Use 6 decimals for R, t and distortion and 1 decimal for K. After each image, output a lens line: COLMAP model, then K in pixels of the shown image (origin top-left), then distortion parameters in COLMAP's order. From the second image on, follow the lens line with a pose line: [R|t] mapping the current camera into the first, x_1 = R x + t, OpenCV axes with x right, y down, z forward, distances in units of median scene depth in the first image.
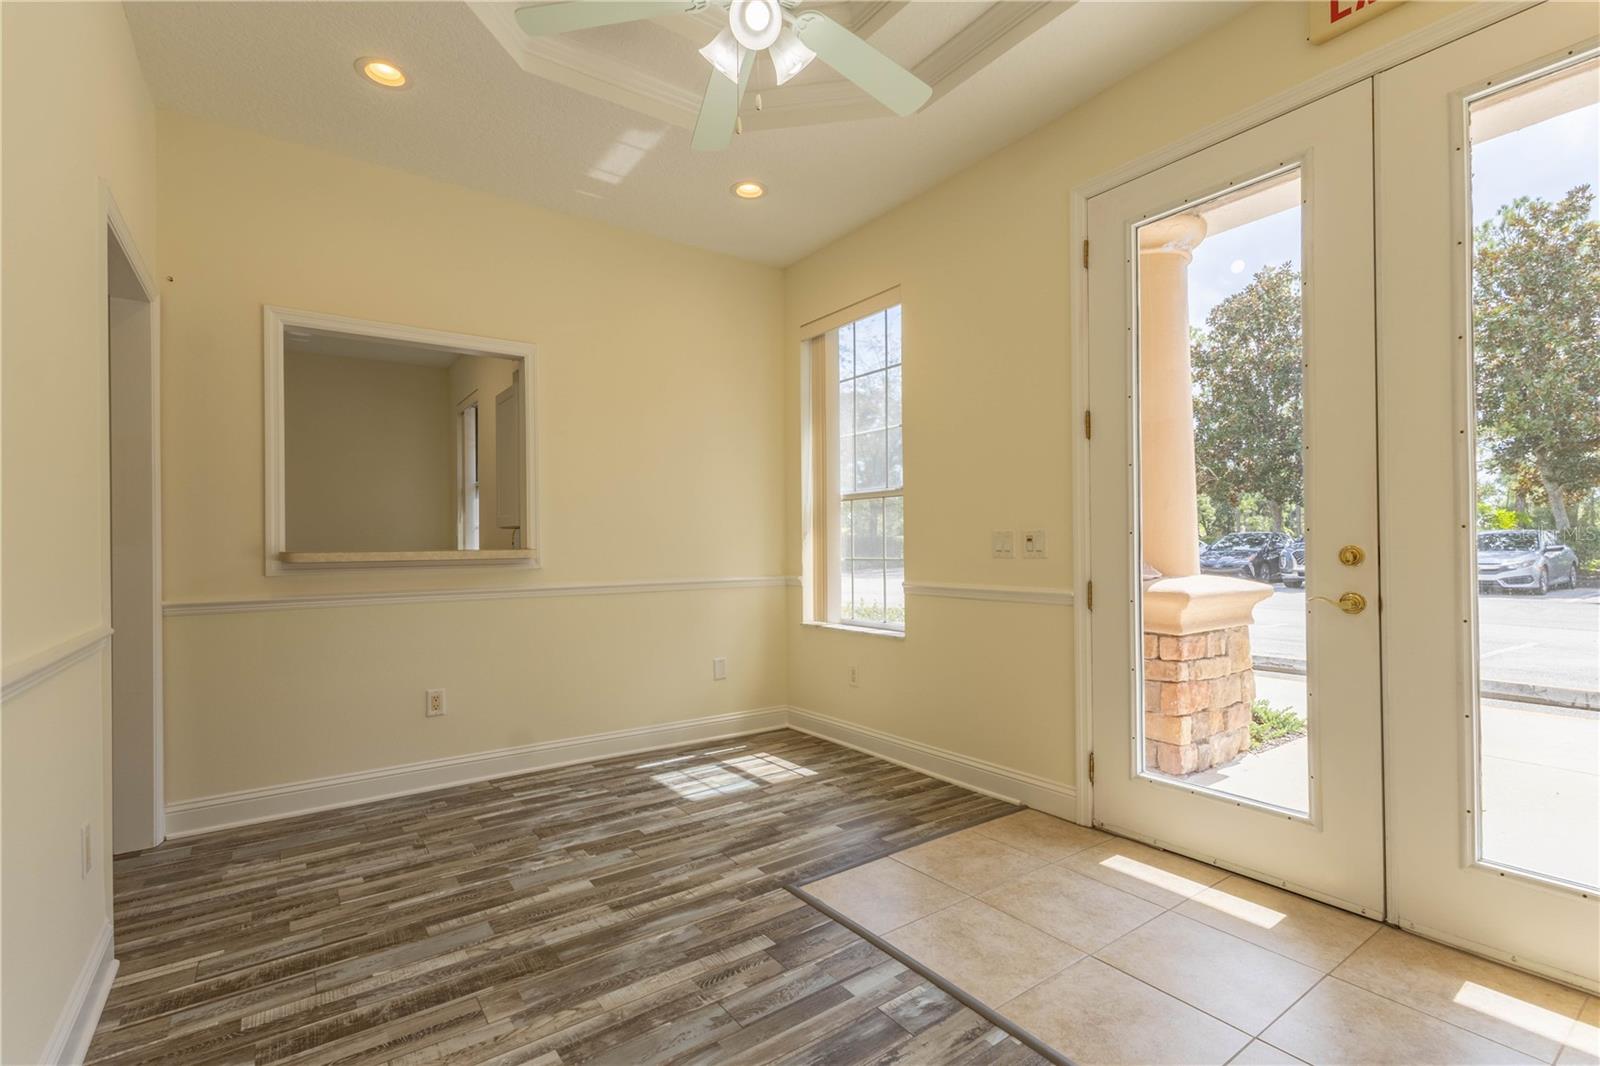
lens RADIAL K [[734.6, 0, 805.8], [0, 734.6, 538.1], [0, 0, 1]] dist [0.003217, 0.001095]
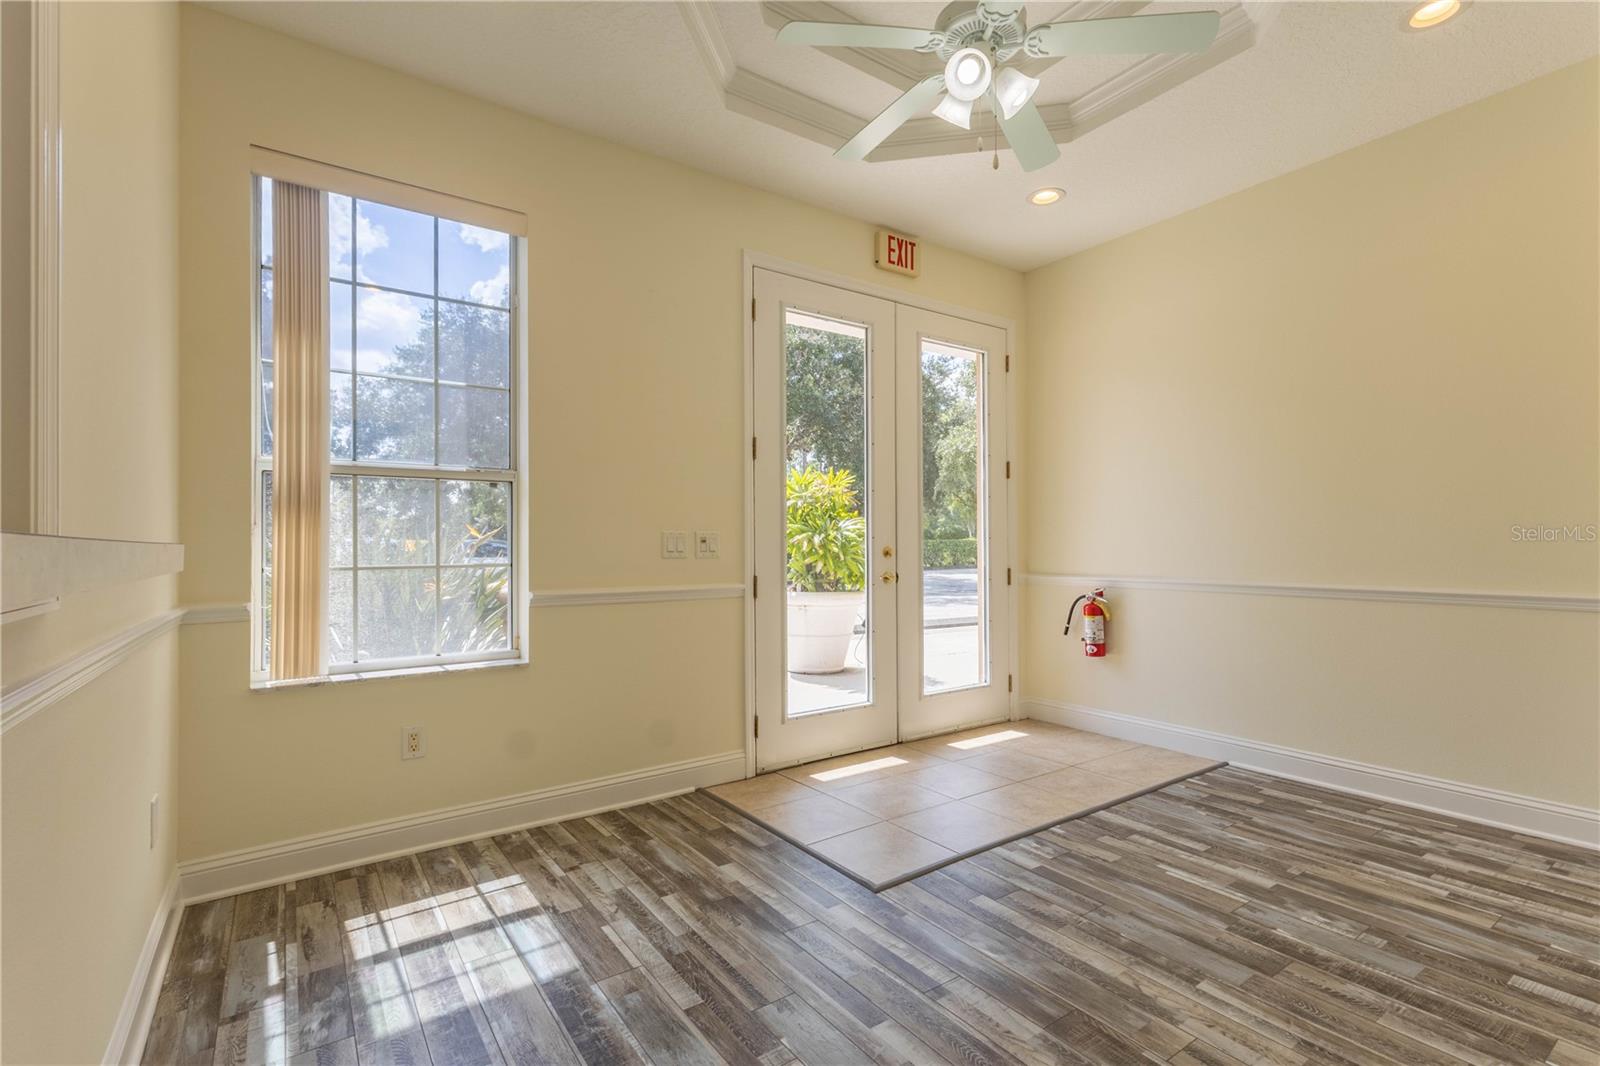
lens RADIAL K [[734.6, 0, 805.8], [0, 734.6, 538.1], [0, 0, 1]] dist [0.003217, 0.001095]
pose [[0.012085, 0.021942, 0.999686, -0.830825], [-0.003423, 0.999754, -0.021902, 0.022617], [-0.999921, -0.003157, 0.012157, 0.886431]]
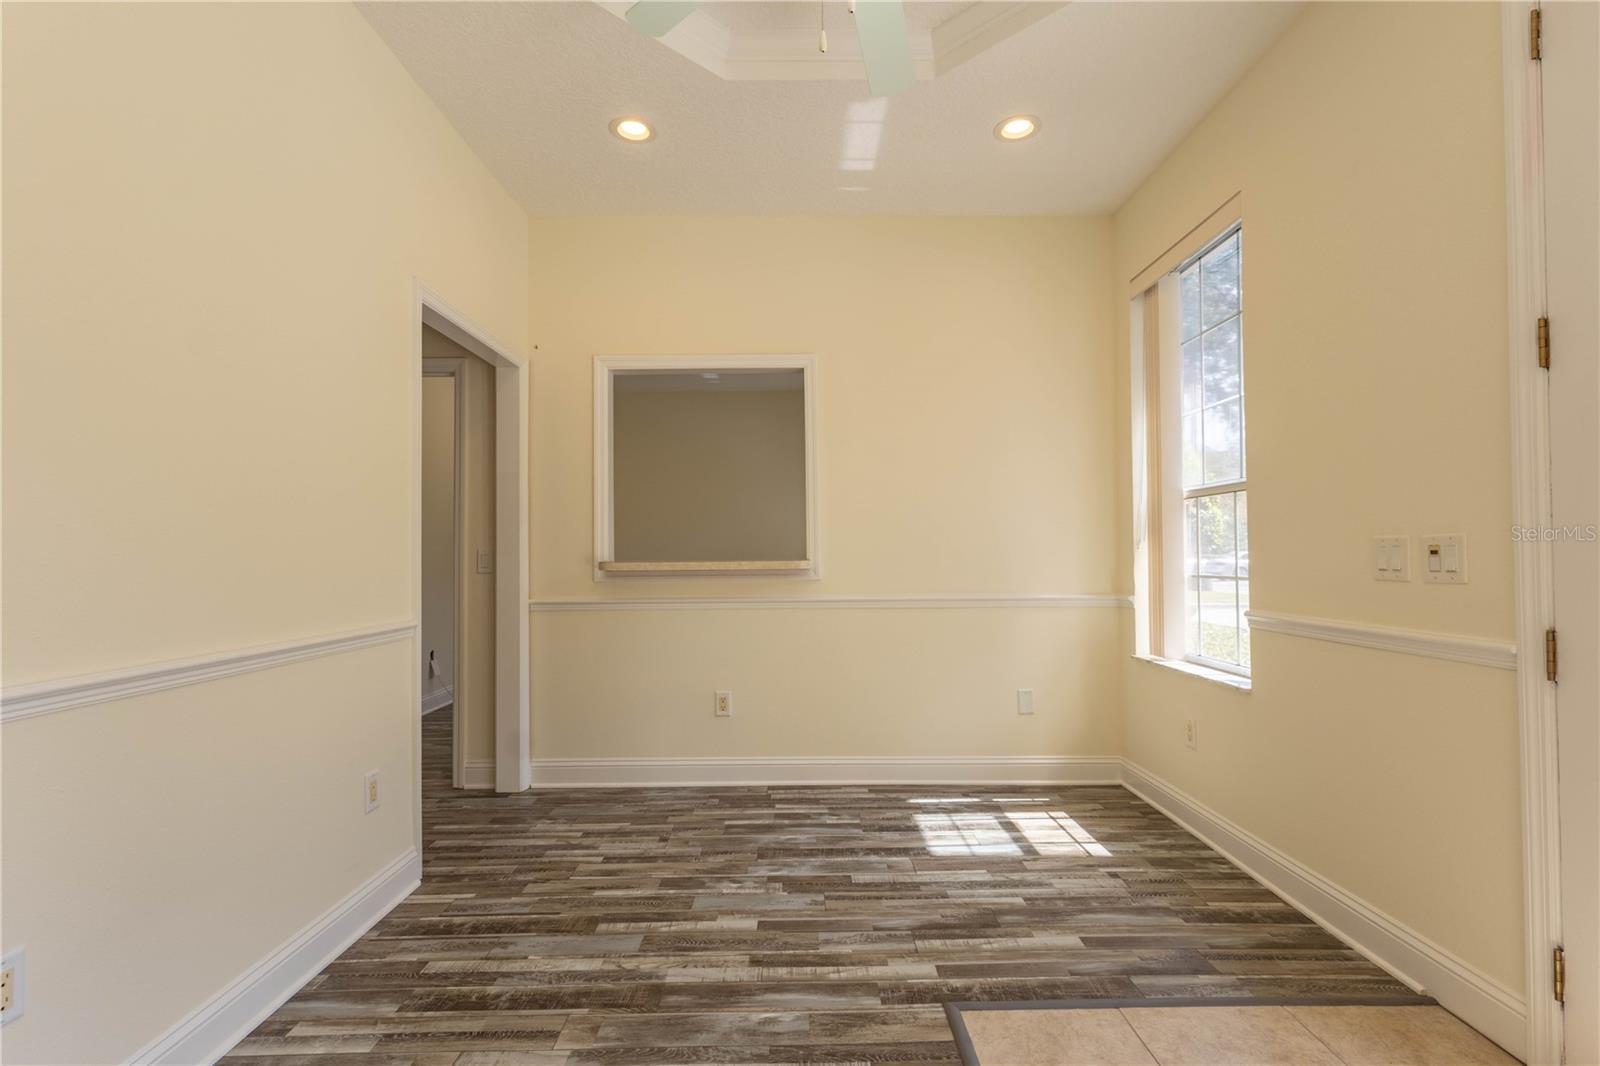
lens RADIAL K [[734.6, 0, 805.8], [0, 734.6, 538.1], [0, 0, 1]] dist [0.003217, 0.001095]
pose [[0.816973, -0.009661, -0.576595, 0.247118], [0.004553, 0.999937, -0.010303, -0.005605], [0.576658, 0.005792, 0.816965, 0.231370]]
